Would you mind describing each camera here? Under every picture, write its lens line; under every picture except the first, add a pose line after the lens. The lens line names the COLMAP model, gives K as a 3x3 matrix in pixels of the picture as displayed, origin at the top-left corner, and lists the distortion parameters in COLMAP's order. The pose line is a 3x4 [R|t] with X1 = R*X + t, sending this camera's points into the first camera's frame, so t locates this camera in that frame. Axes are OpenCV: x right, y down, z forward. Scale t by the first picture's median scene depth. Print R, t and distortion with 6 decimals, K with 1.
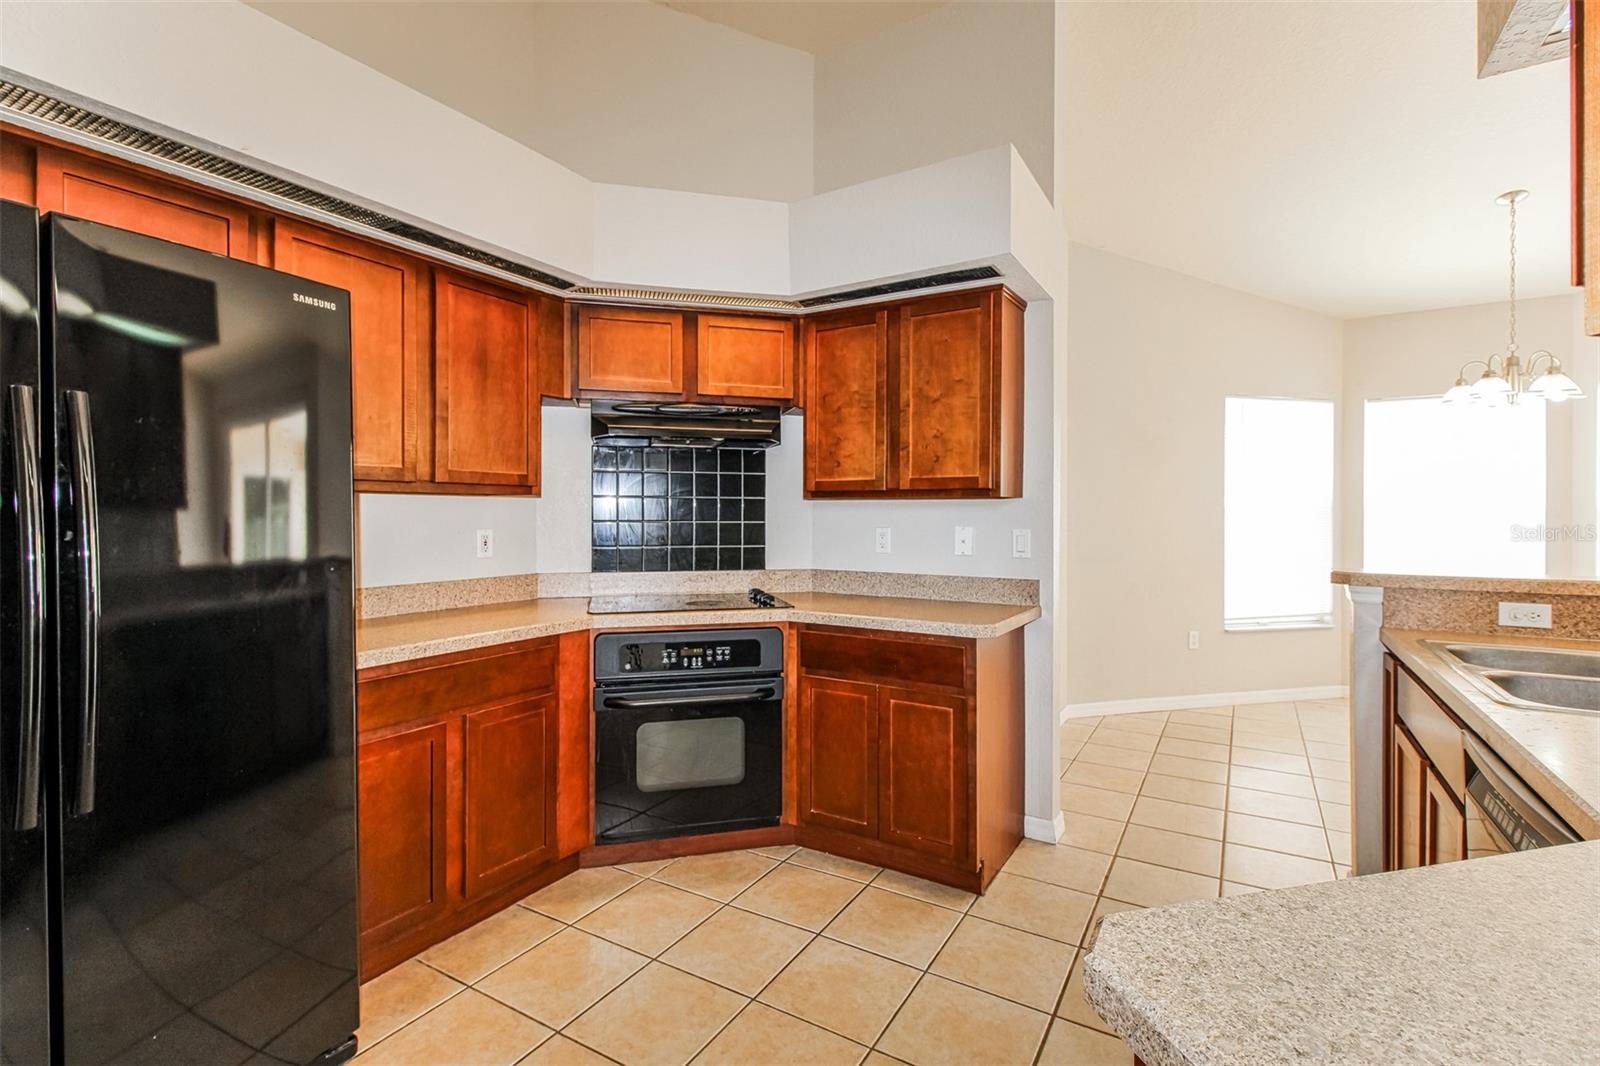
lens RADIAL K [[755.8, 0, 796.4], [0, 755.8, 536.9], [0, 0, 1]] dist [0.000164, -0.005764]
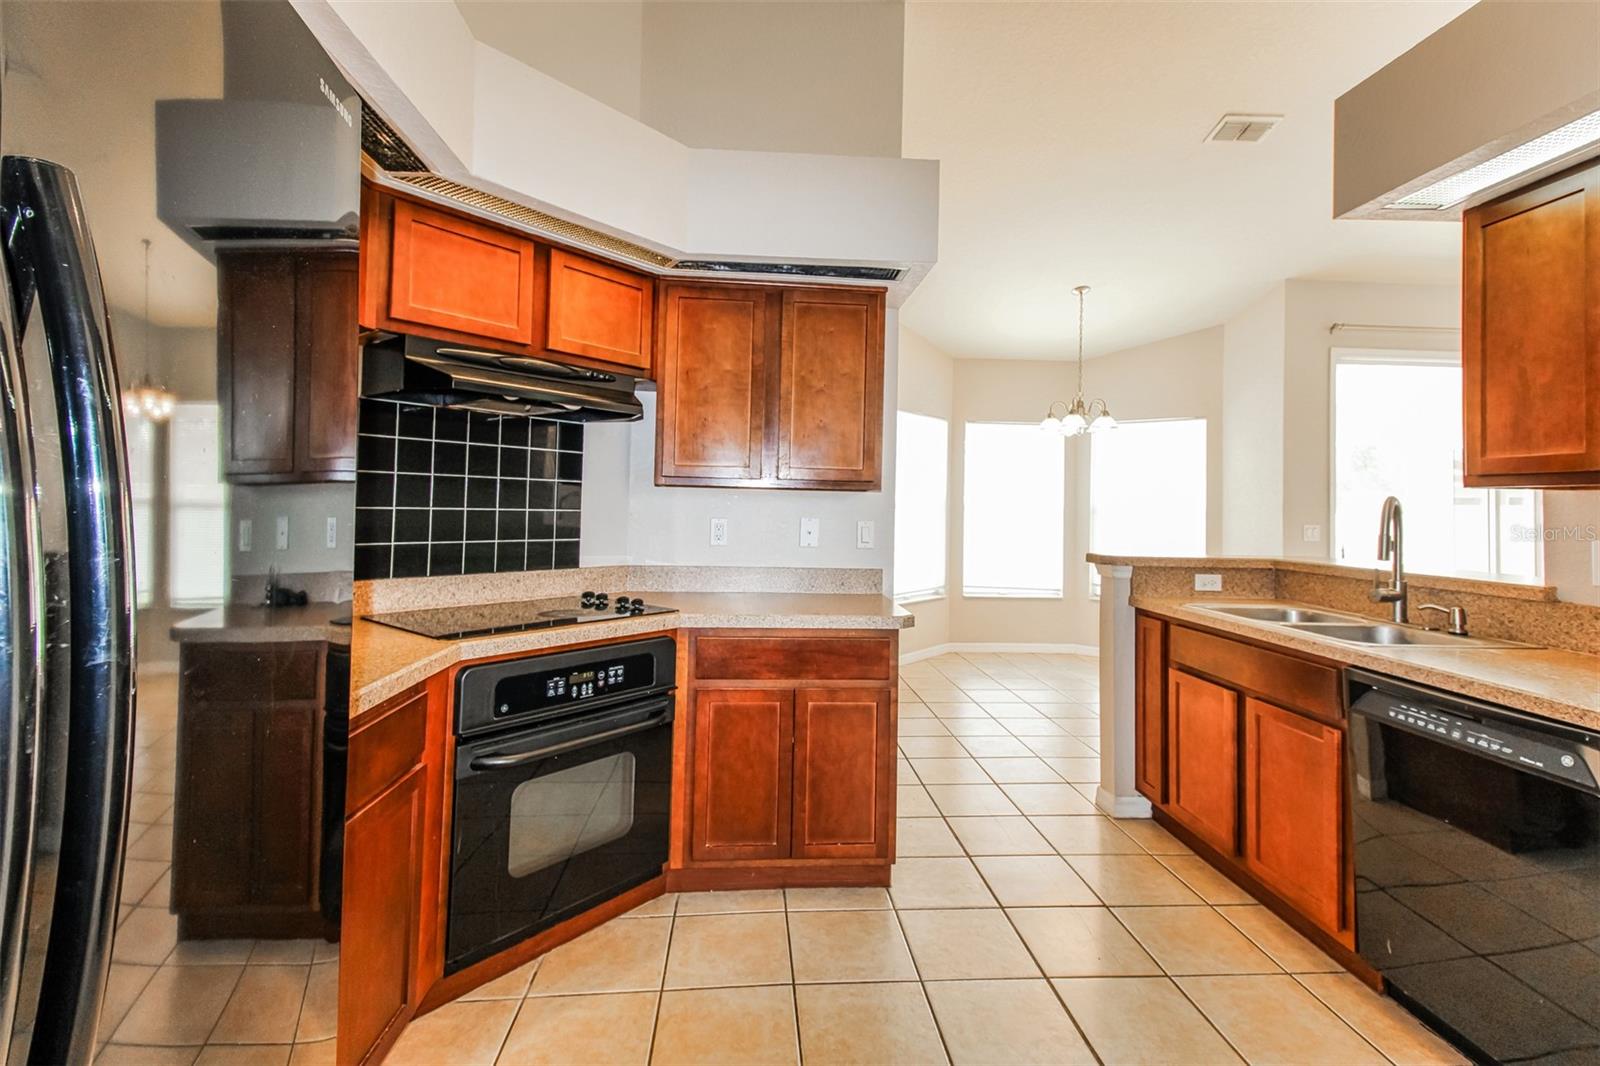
lens RADIAL K [[755.8, 0, 807.9], [0, 755.8, 493.0], [0, 0, 1]] dist [0.000164, -0.005764]
pose [[0.794691, 0.026802, 0.606422, -0.423514], [-0.002624, 0.999167, -0.040722, -0.006658], [-0.607009, 0.030771, 0.794099, 0.228852]]
